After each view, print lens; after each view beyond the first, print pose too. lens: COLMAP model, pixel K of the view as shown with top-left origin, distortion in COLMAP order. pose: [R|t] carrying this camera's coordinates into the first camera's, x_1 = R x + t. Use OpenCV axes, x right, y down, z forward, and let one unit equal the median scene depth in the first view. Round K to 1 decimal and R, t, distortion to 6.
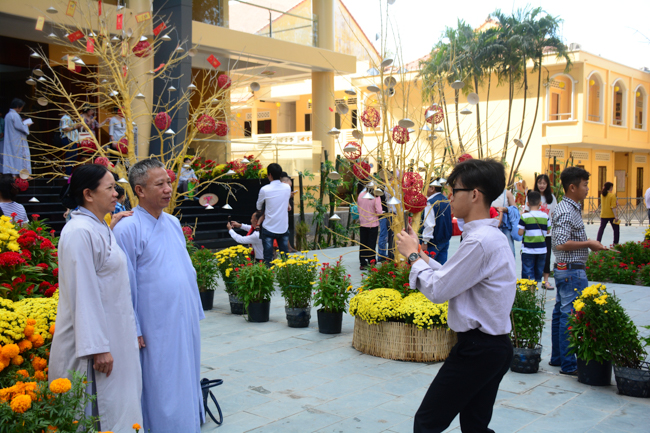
lens RADIAL K [[715.5, 0, 325.9], [0, 715.5, 215.6], [0, 0, 1]] dist [0.063433, 0.000000]
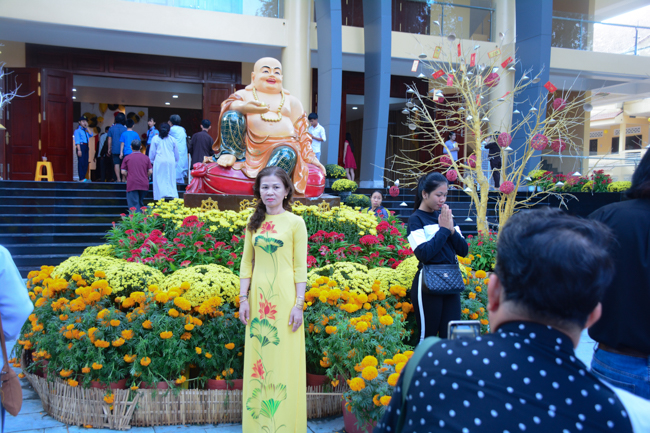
lens RADIAL K [[679.5, 0, 324.6], [0, 679.5, 216.6], [0, 0, 1]] dist [0.009189, 0.000000]
pose [[0.862208, 0.038680, -0.505075, 0.084017], [-0.047019, 0.998887, -0.003768, 0.011815], [0.504367, 0.026997, 0.863067, -0.105797]]
